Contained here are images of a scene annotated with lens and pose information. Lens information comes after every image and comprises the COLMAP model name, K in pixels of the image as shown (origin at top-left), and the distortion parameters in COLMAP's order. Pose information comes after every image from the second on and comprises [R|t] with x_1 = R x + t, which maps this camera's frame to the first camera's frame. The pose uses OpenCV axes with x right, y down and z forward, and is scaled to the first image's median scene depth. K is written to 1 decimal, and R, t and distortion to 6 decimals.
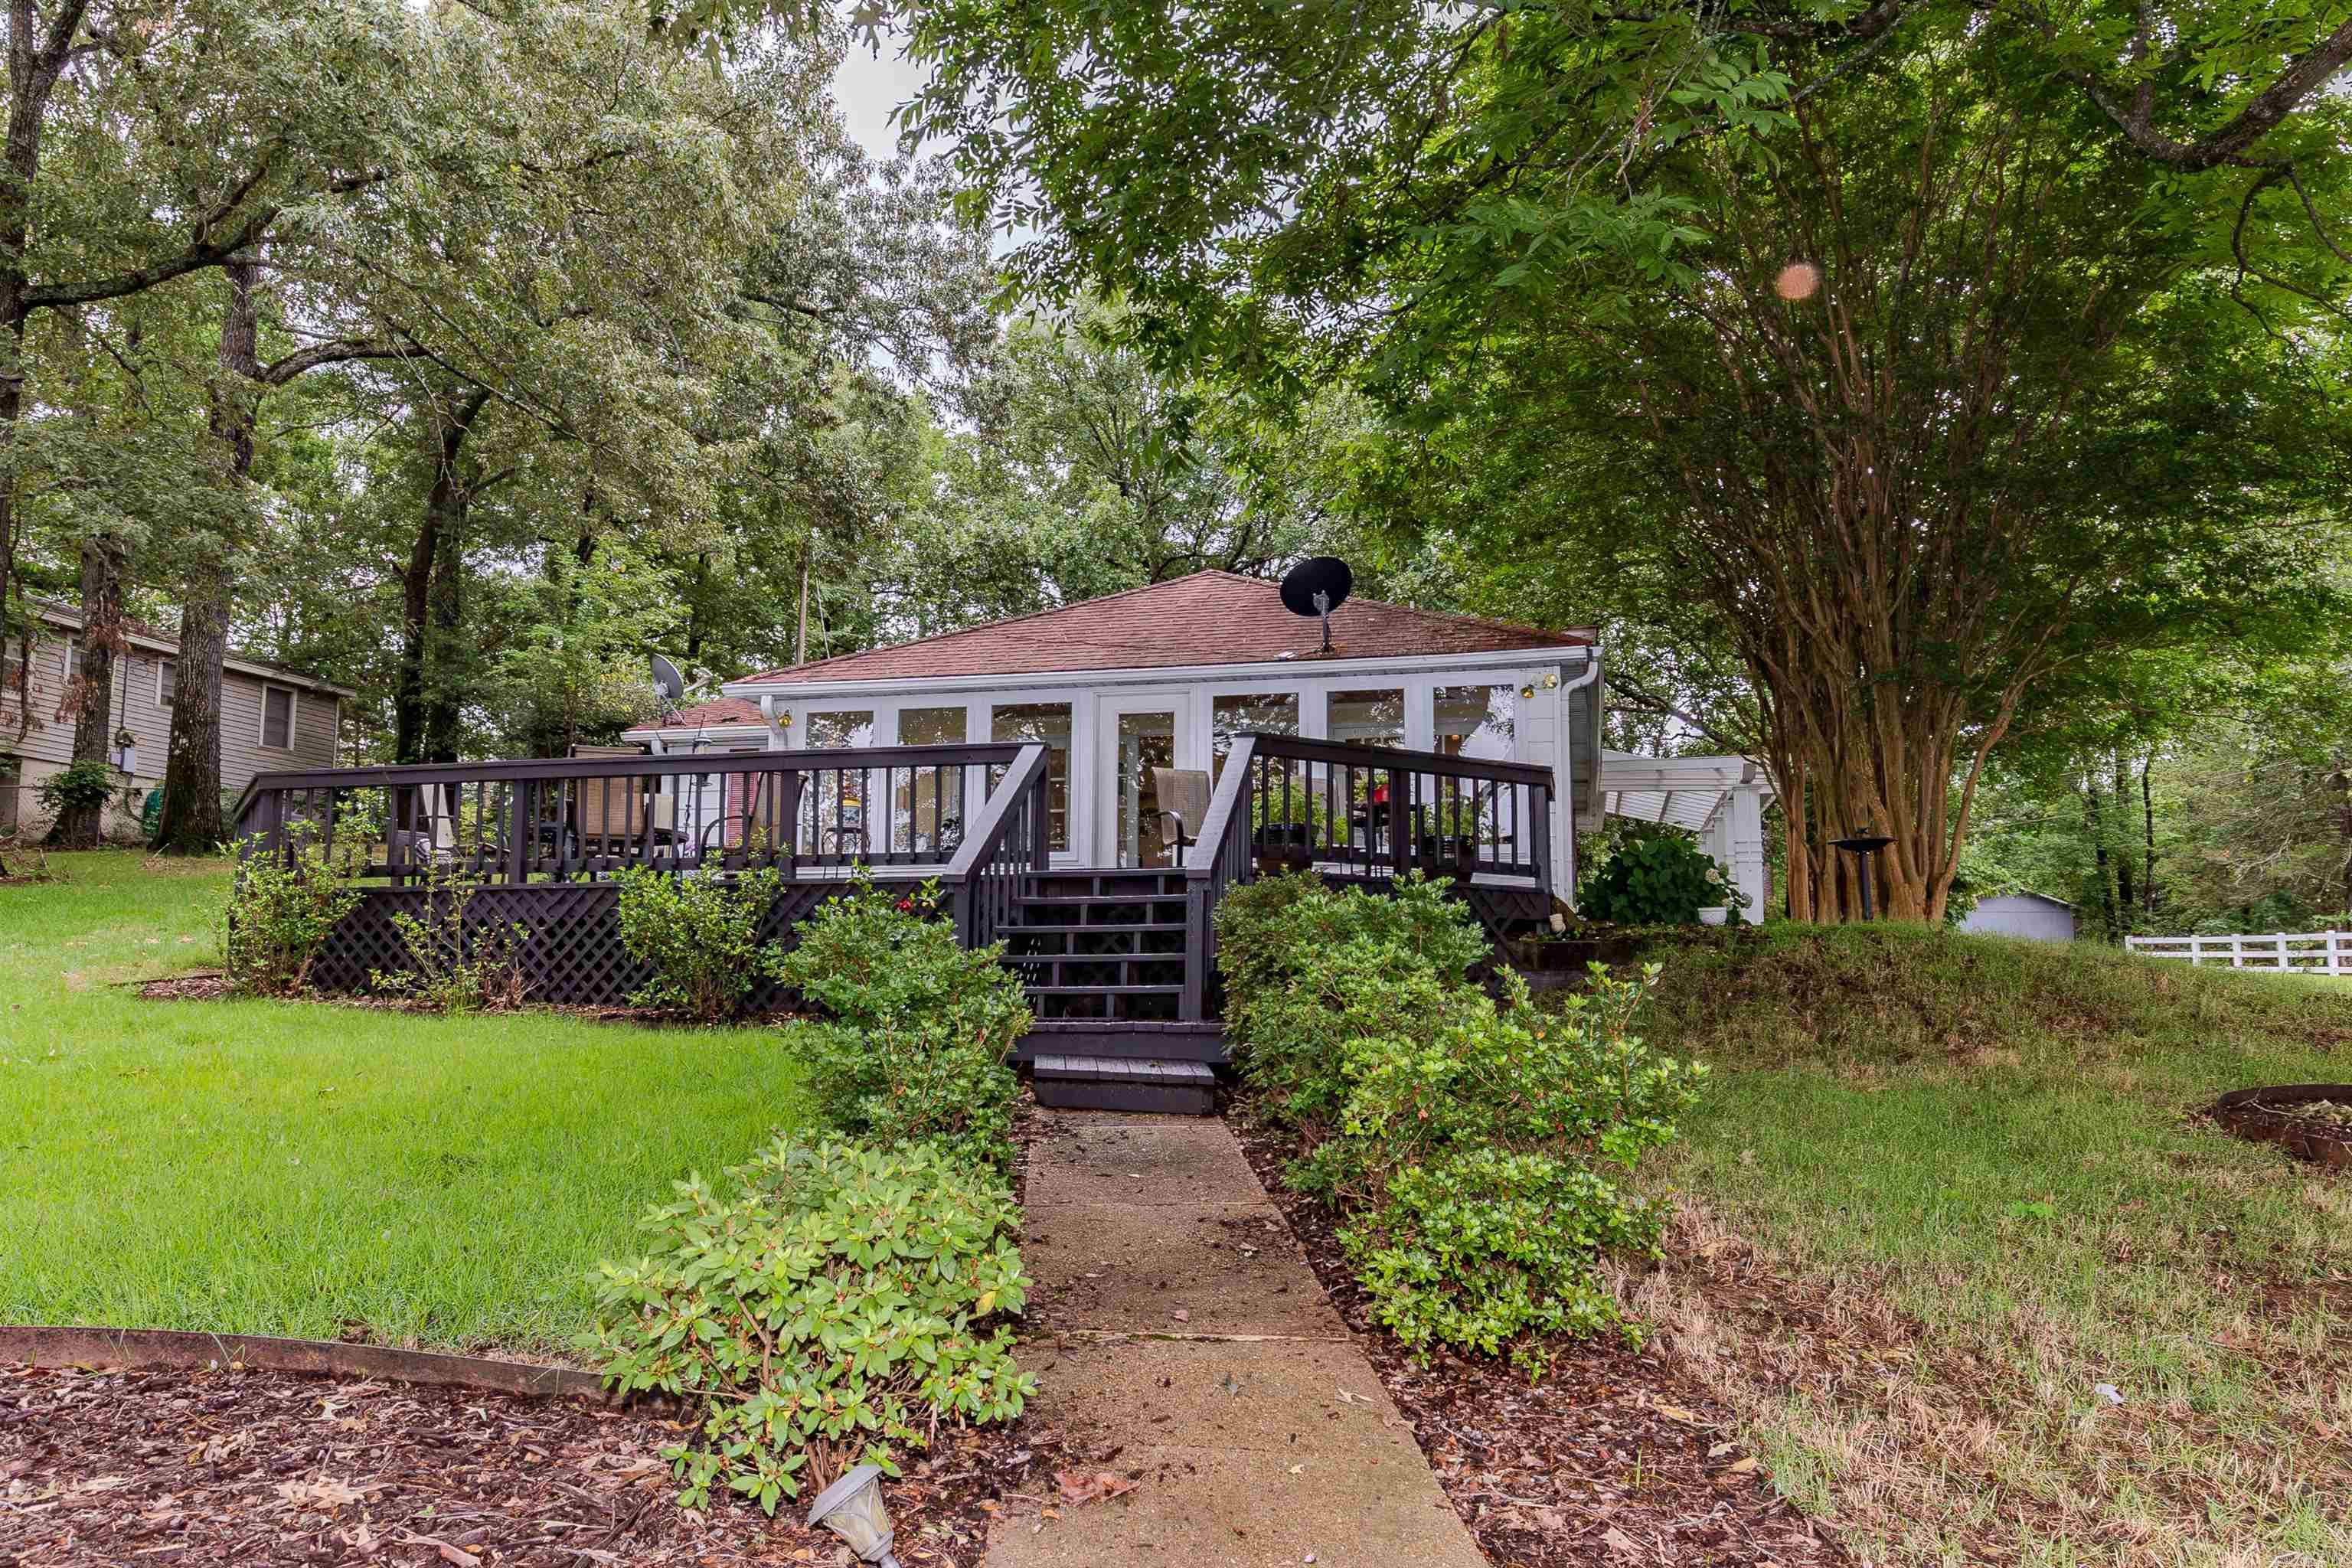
lens RADIAL K [[1705.5, 0, 1170.8], [0, 1705.5, 799.9], [0, 0, 1]] dist [0.047472, 0.002539]
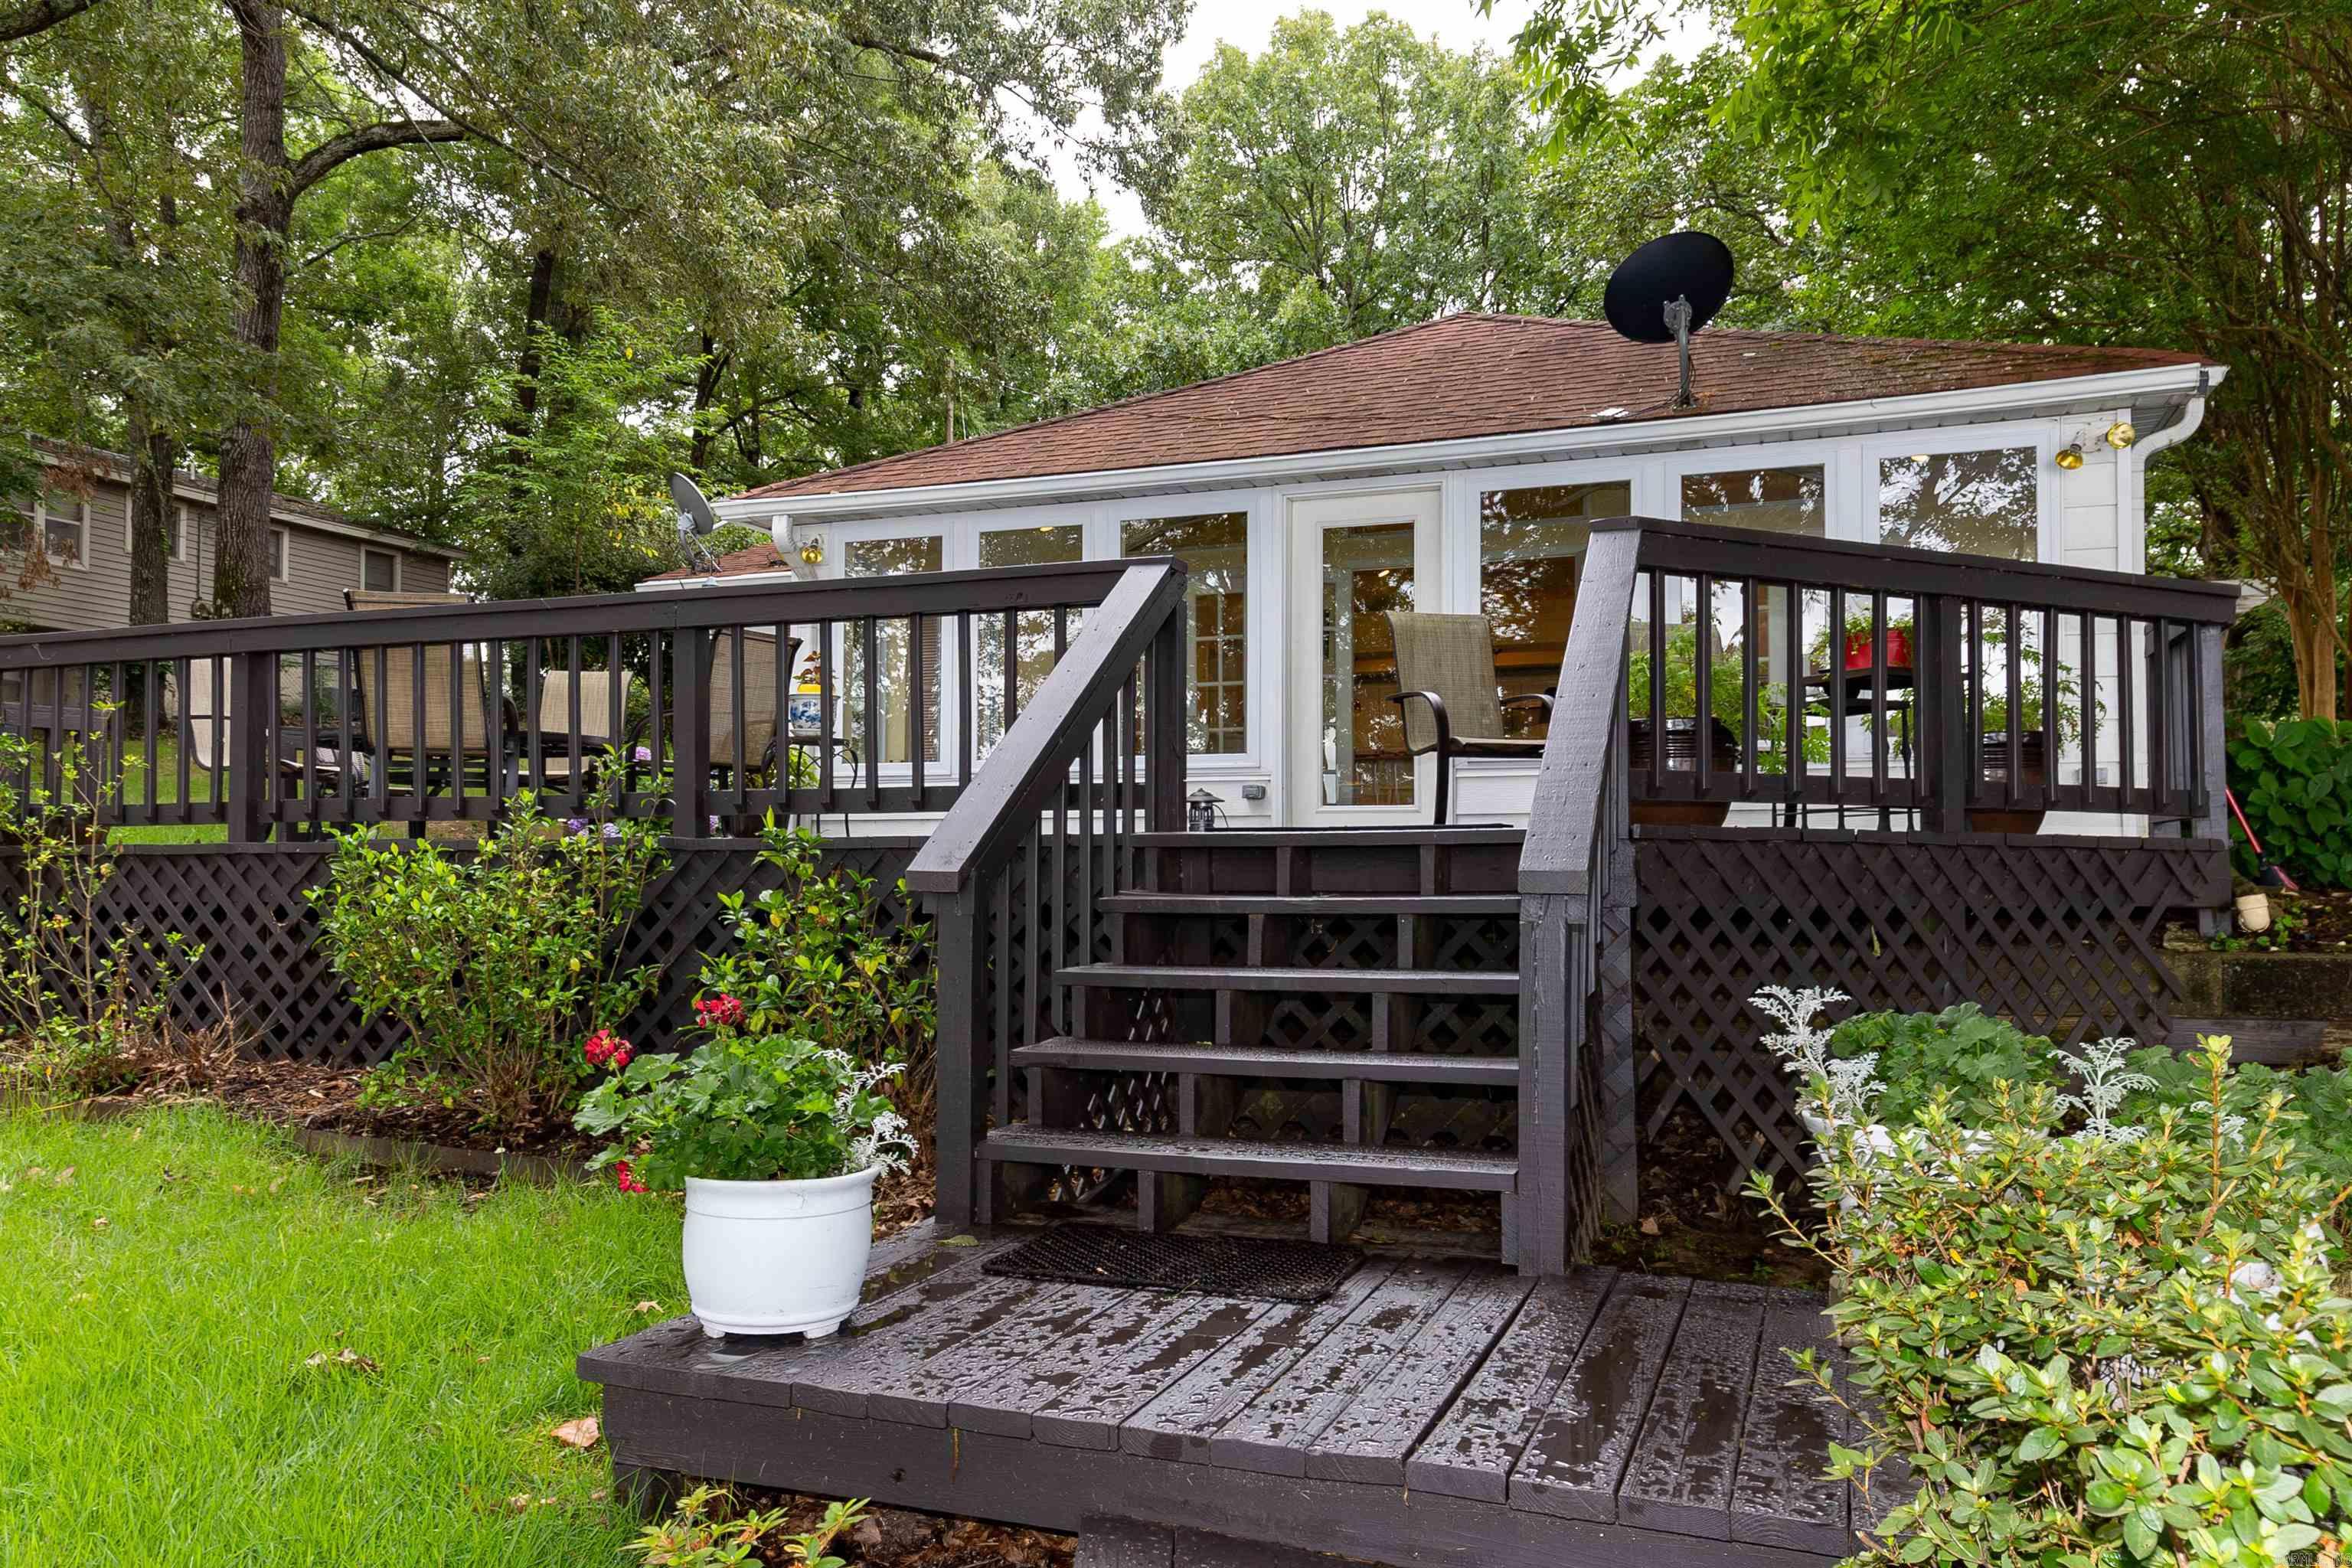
lens RADIAL K [[1705.5, 0, 1170.8], [0, 1705.5, 799.9], [0, 0, 1]] dist [0.047472, 0.002539]
pose [[0.993083, -0.008506, -0.117105, -0.013336], [0.018145, 0.996509, 0.081487, -0.003602], [0.116003, -0.083048, 0.989771, 0.364896]]
